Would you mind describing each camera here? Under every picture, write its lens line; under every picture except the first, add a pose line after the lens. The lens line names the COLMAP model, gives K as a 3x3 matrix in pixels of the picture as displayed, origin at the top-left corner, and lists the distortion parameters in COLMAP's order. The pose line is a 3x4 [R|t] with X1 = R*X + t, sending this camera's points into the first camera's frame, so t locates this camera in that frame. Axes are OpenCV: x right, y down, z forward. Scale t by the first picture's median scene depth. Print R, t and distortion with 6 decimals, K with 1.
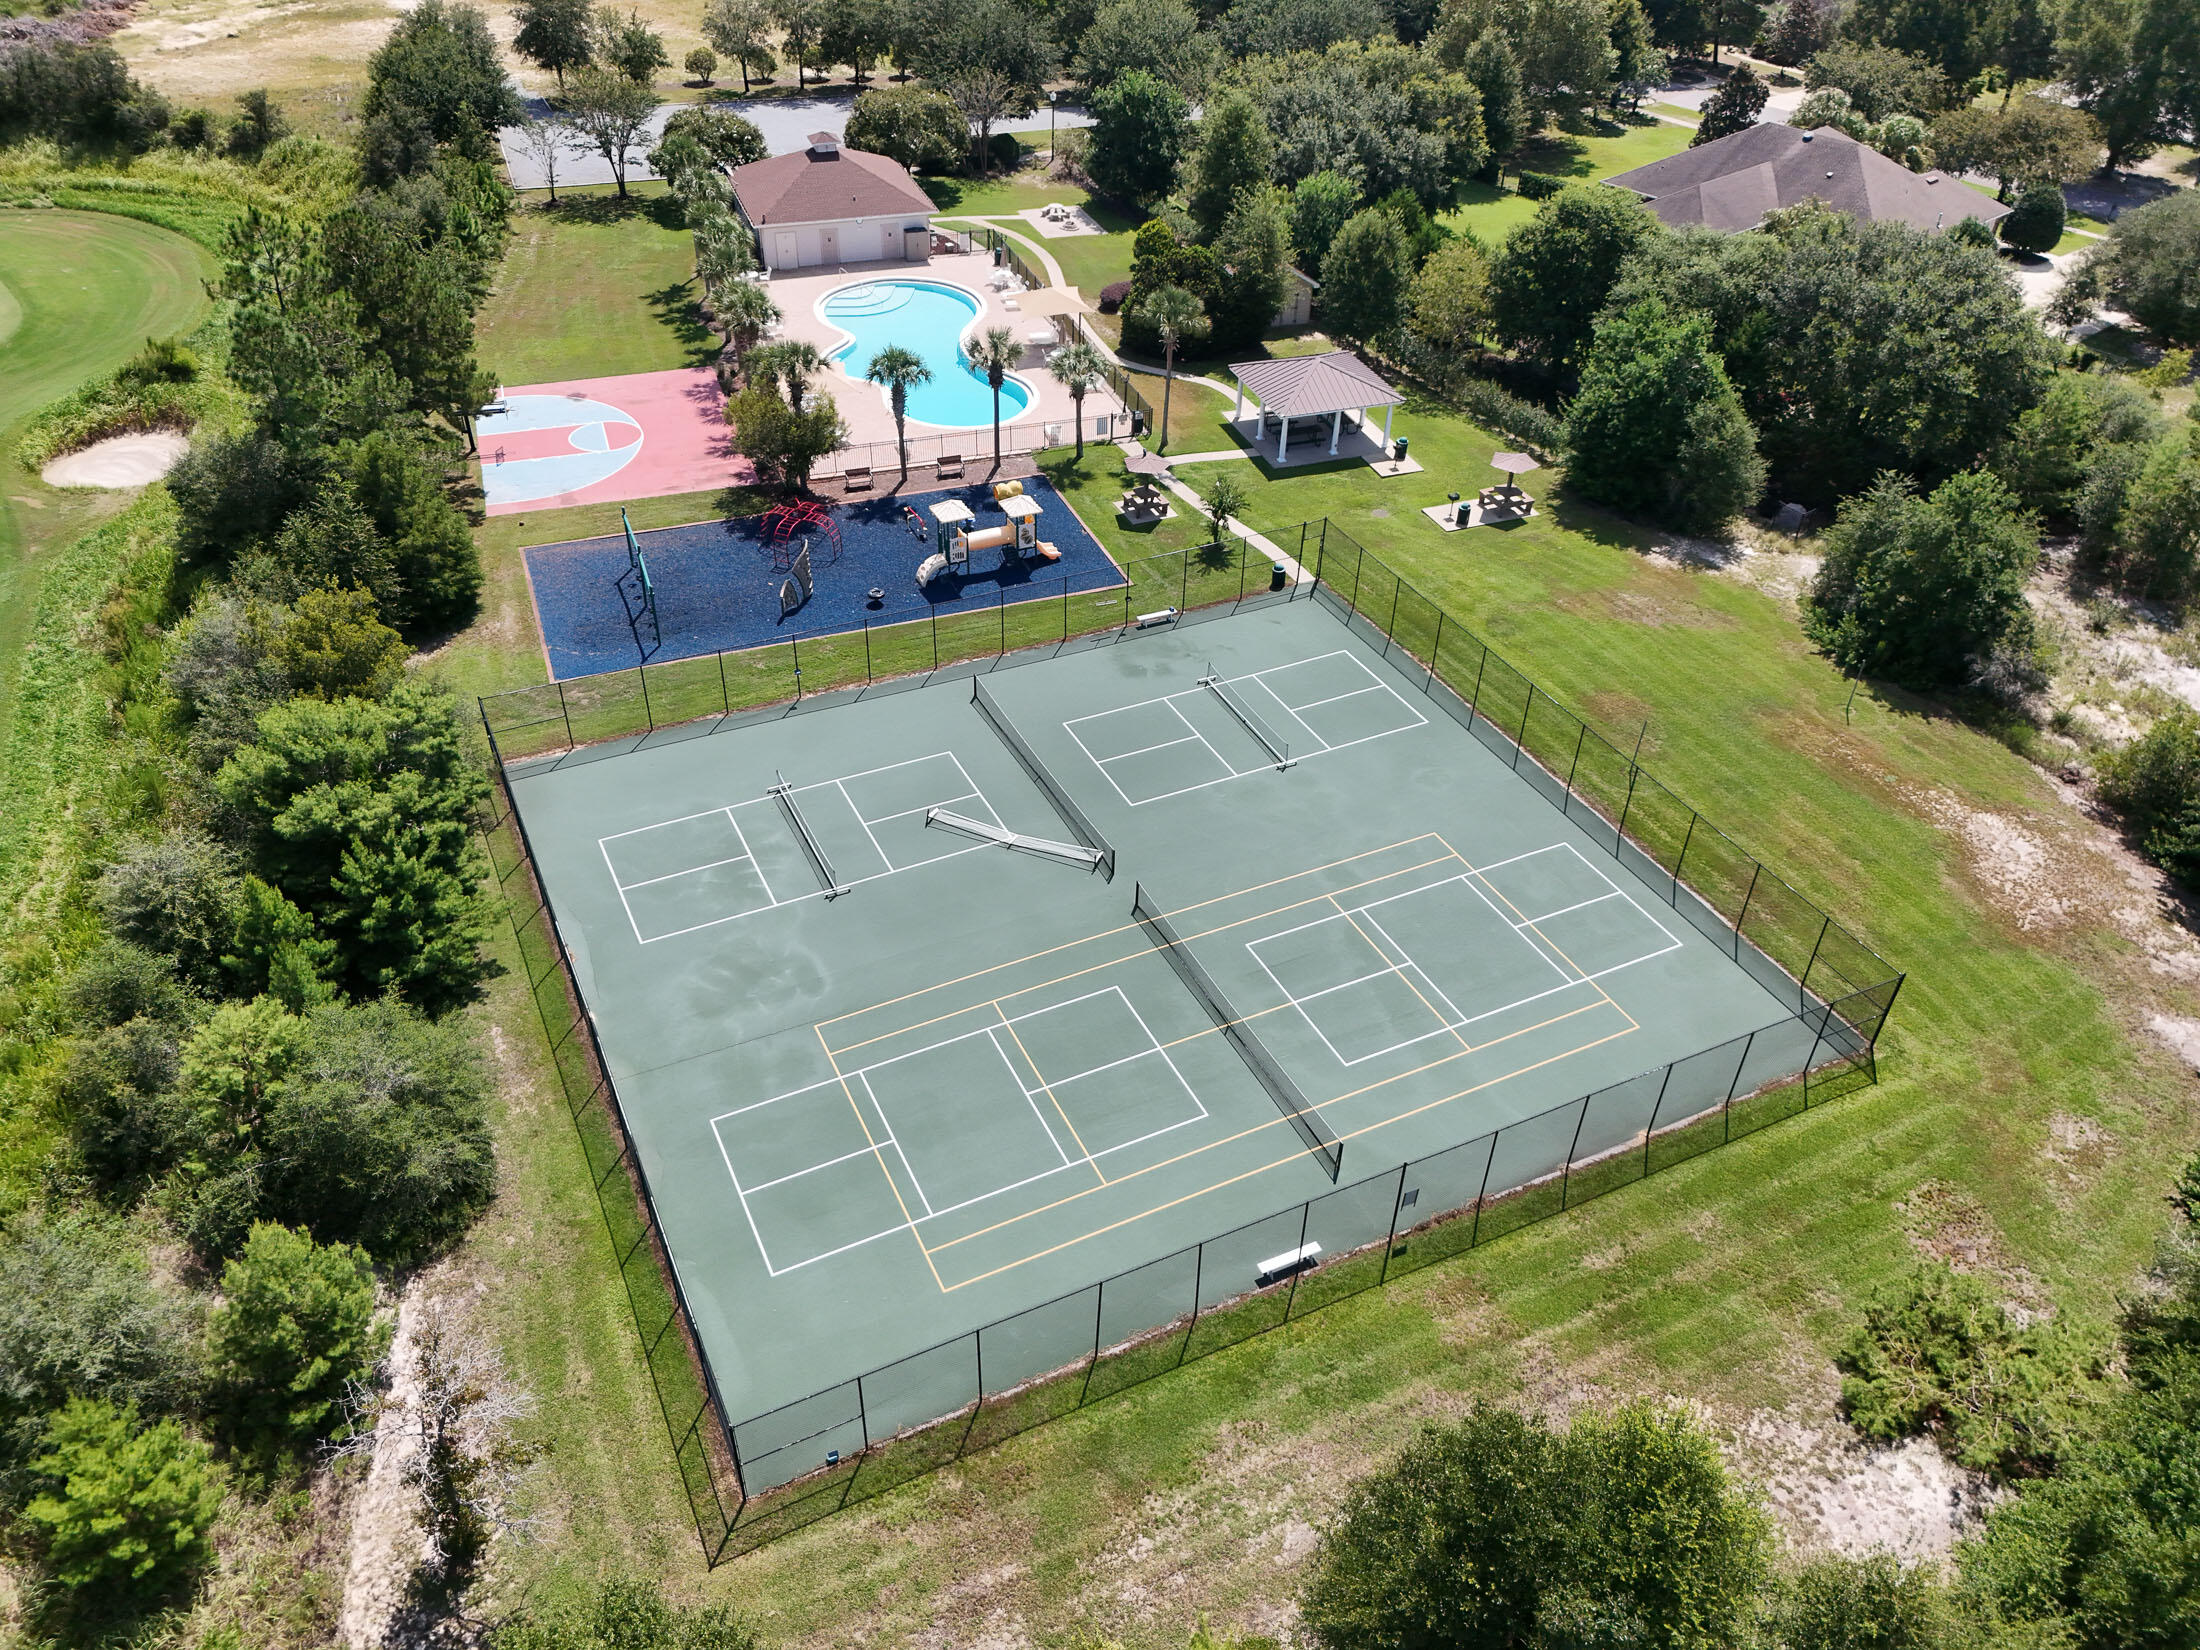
lens RADIAL K [[1598.8, 0, 1094.7], [0, 1598.8, 834.2], [0, 0, 1]] dist [0.063756, -0.048694]
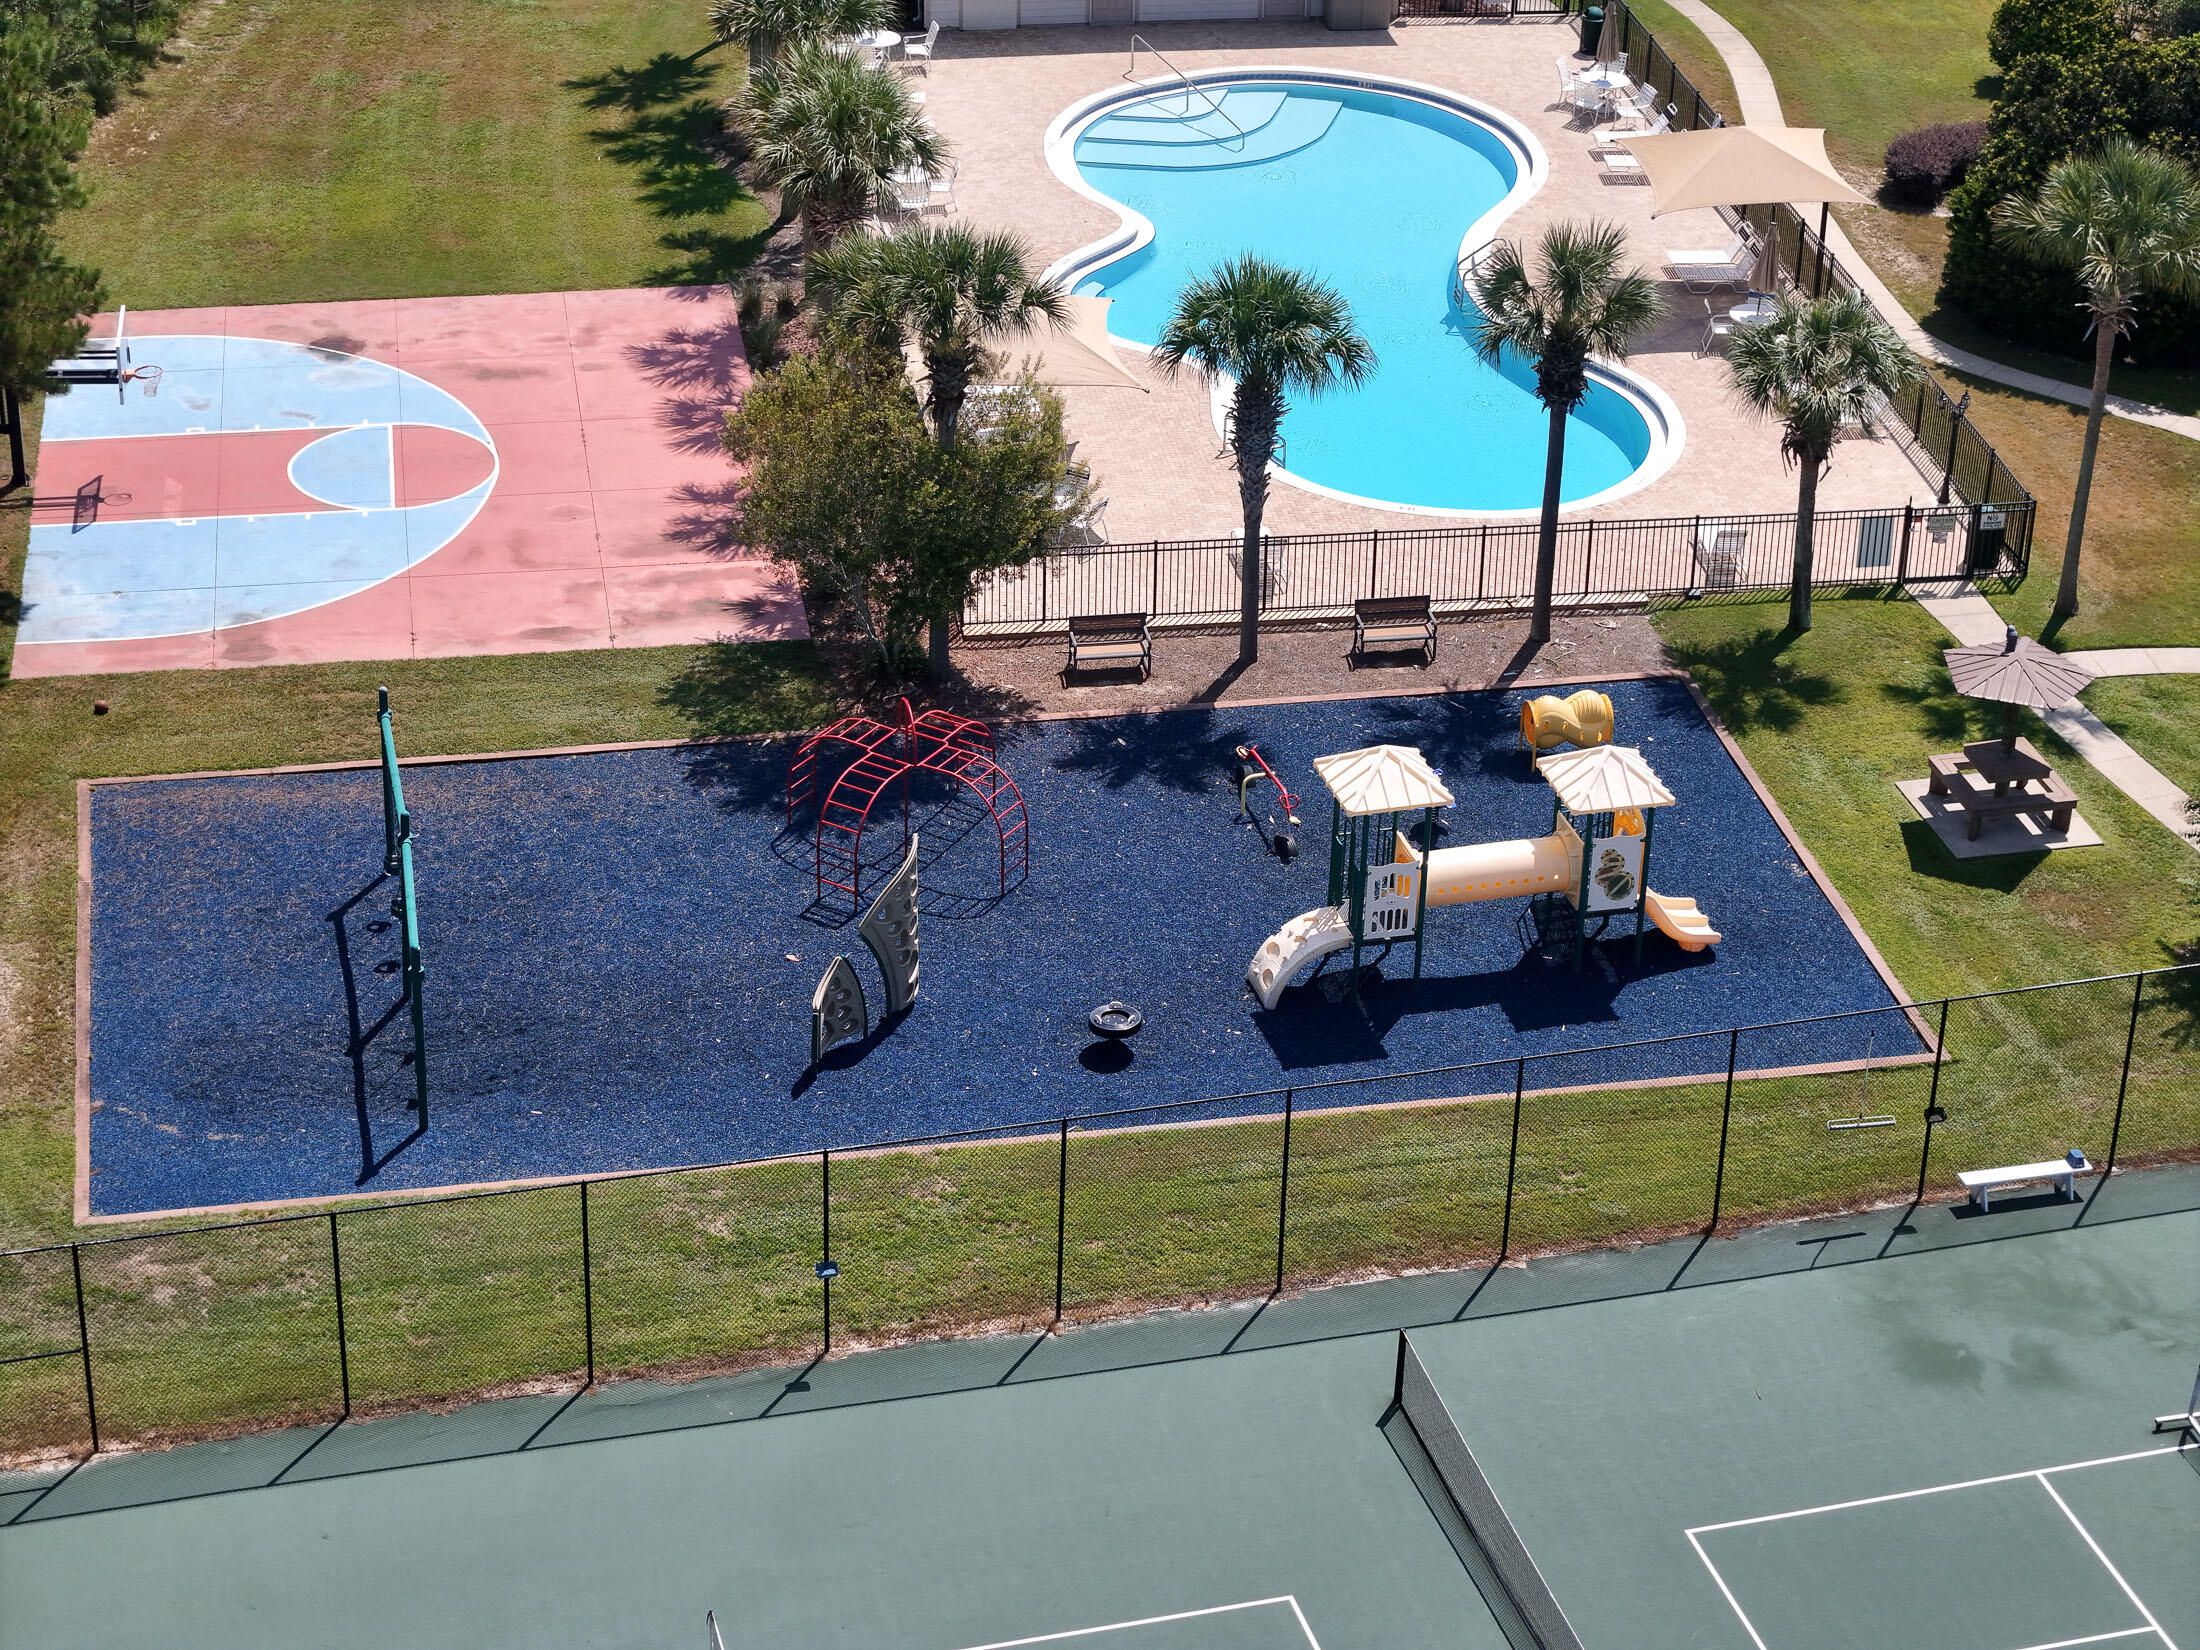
lens RADIAL K [[4357.6, 0, 1100.6], [0, 4357.6, 817.8], [0, 0, 1]] dist [-0.118876, 0.000000]
pose [[0.985216, 0.084874, -0.148818, -0.014707], [-0.108298, 0.981623, -0.157123, -0.048508], [0.132747, 0.170917, 0.976302, 0.146579]]
